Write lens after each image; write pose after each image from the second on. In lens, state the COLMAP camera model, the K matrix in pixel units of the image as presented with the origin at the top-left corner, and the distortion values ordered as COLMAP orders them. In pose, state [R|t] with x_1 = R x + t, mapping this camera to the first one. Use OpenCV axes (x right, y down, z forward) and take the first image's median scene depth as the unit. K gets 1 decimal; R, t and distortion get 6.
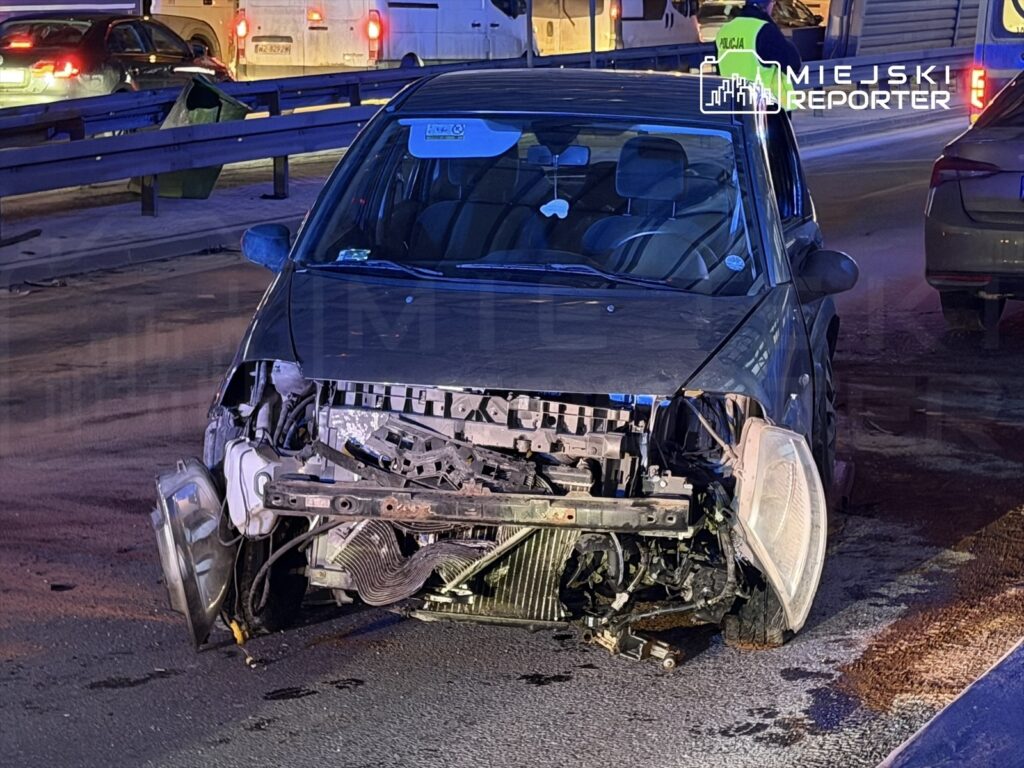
lens RADIAL K [[2806.0, 0, 515.7], [0, 2806.0, 386.4], [0, 0, 1]] dist [0.100527, 0.000000]
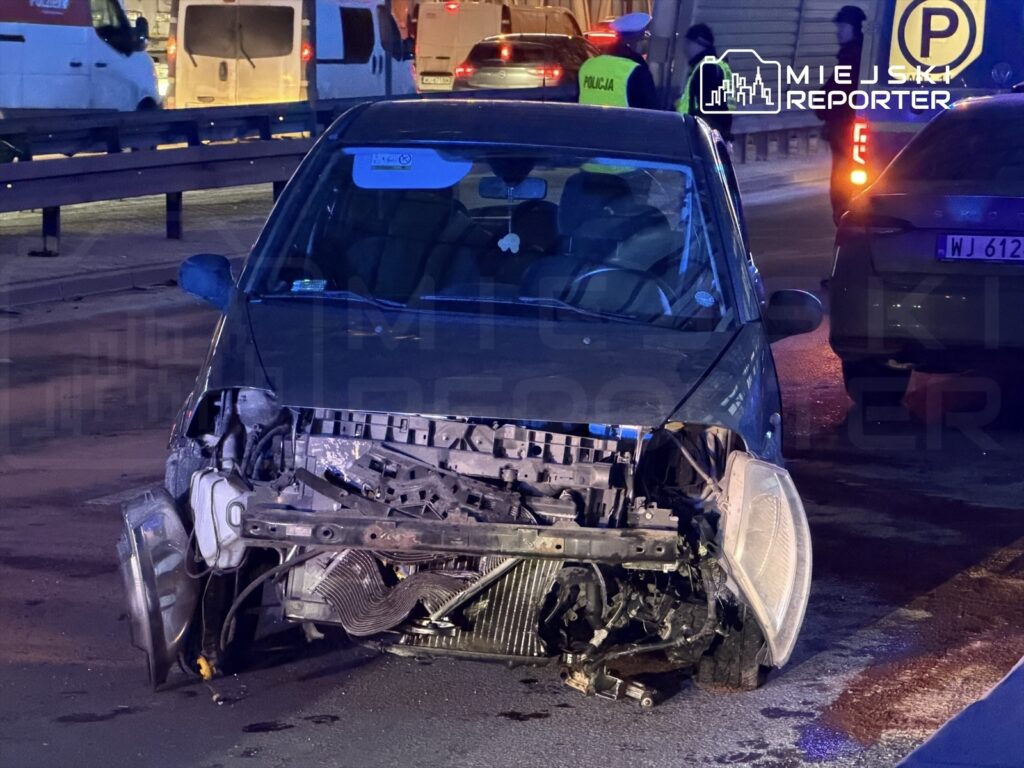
lens RADIAL K [[3685.5, 0, 459.7], [0, 3685.5, 353.8], [0, 0, 1]] dist [0.145173, 0.000000]
pose [[0.996466, 0.014138, 0.082801, -0.119674], [-0.010101, 0.998749, -0.048977, 0.041152], [-0.083390, 0.047967, 0.995362, -0.283976]]
